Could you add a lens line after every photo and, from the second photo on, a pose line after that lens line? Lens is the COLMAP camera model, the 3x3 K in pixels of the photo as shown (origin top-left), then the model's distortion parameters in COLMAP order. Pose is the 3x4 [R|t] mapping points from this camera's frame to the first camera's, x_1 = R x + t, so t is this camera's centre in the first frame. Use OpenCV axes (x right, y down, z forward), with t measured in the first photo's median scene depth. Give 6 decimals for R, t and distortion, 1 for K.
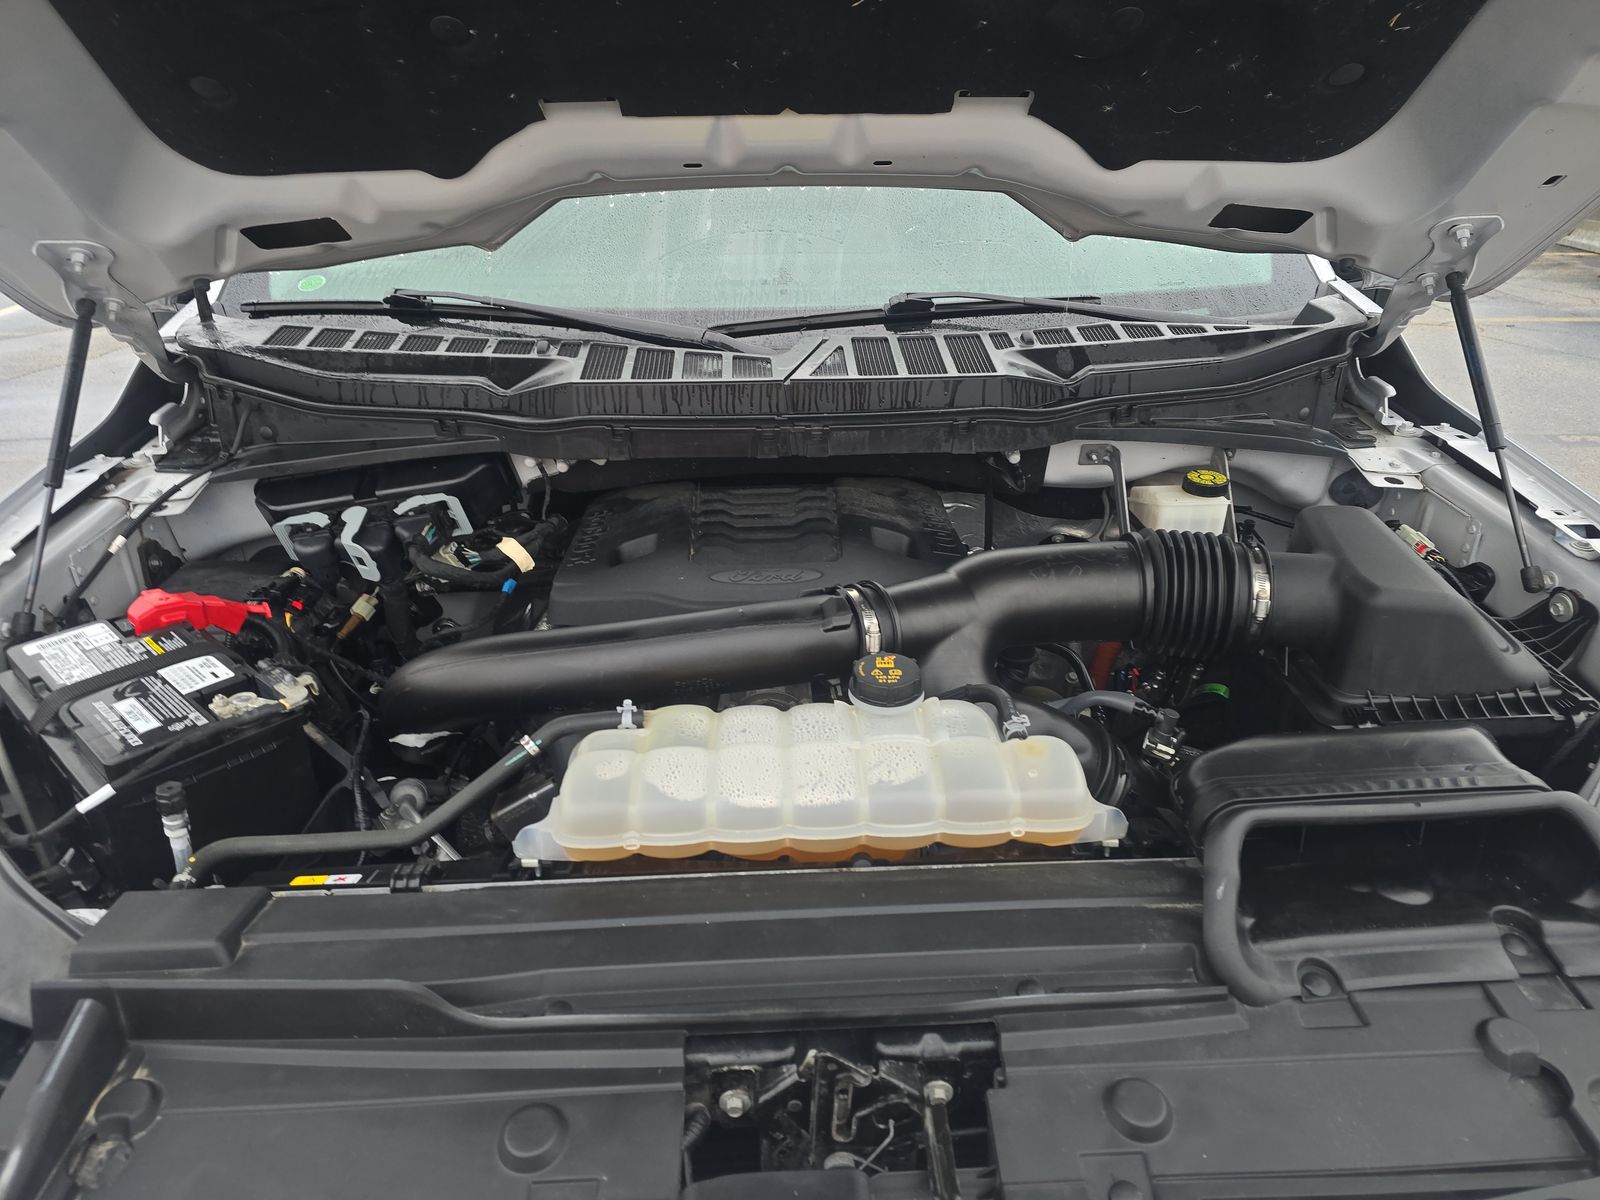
lens RADIAL K [[1058.9, 0, 799.1], [0, 1058.9, 598.5], [0, 0, 1]] dist [0.021620, -0.013819]
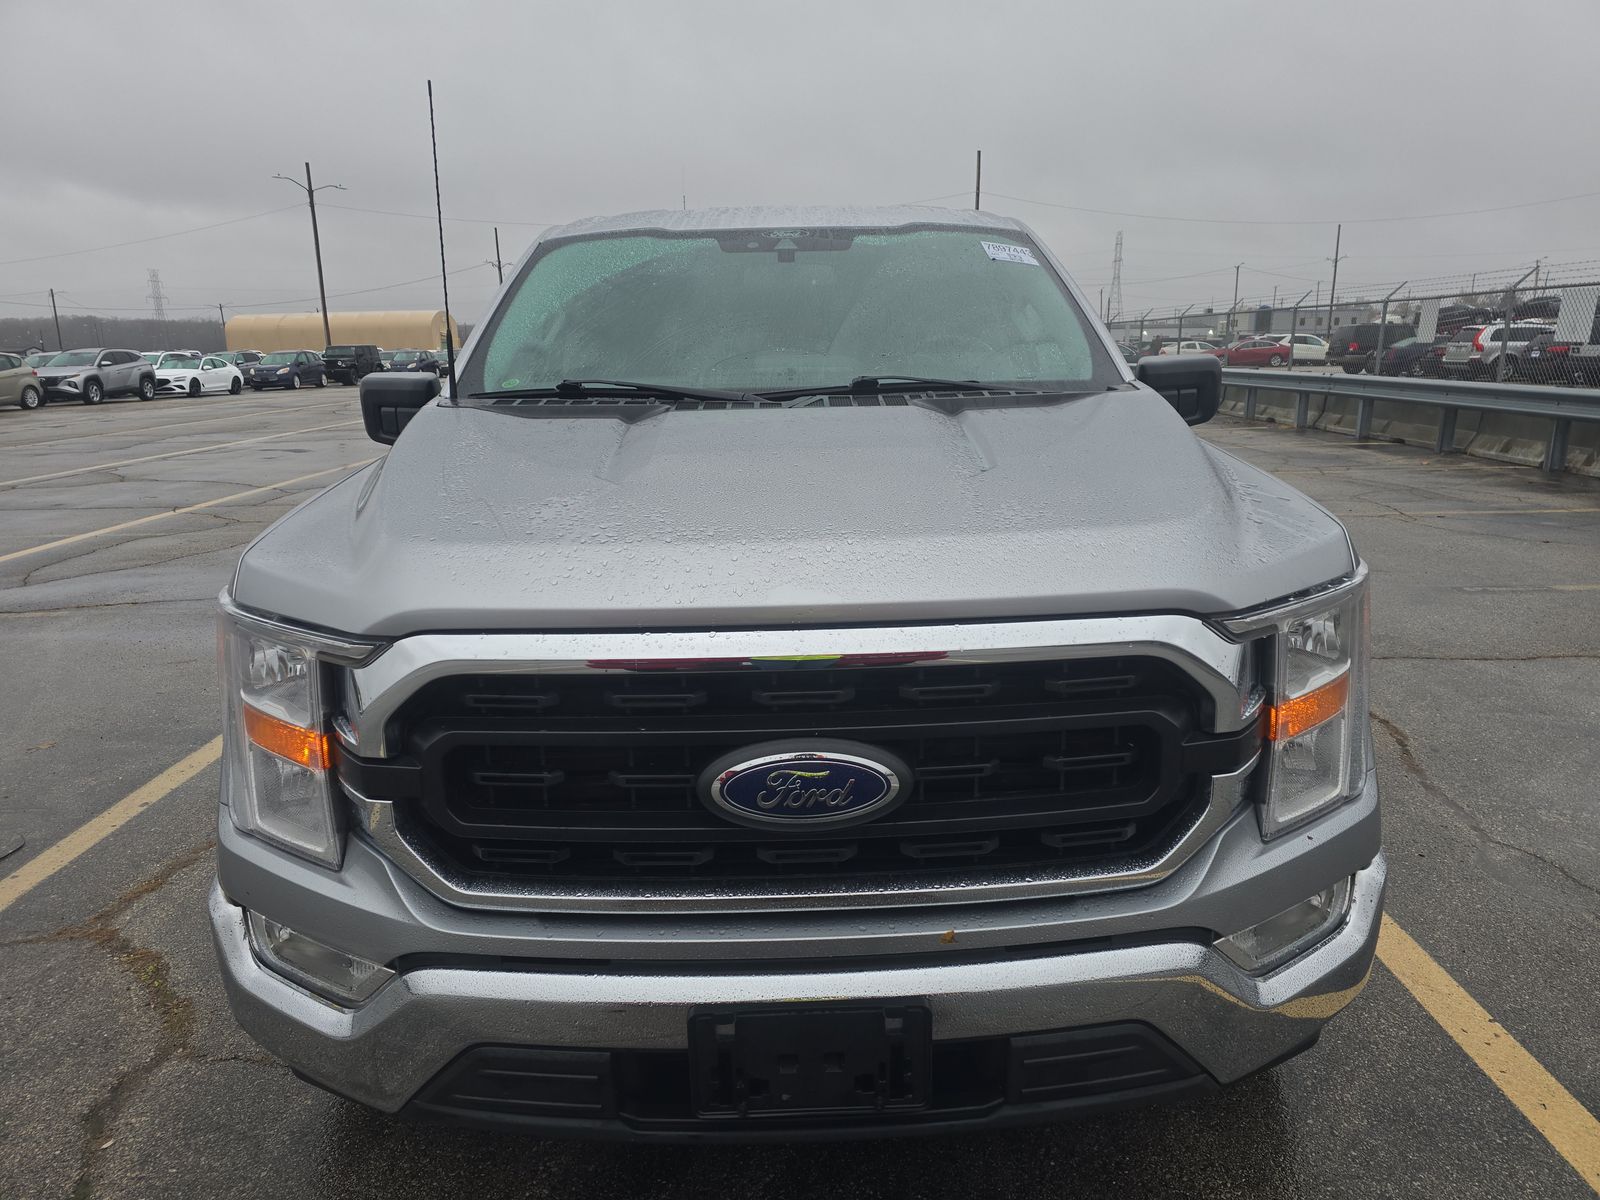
lens RADIAL K [[1058.9, 0, 801.0], [0, 1058.9, 601.7], [0, 0, 1]] dist [0.021620, -0.013819]
pose [[0.999583, -0.003966, -0.028607, 0.010631], [-0.002469, 0.975165, -0.221468, 0.092218], [0.028775, 0.221446, 0.974748, -0.121154]]
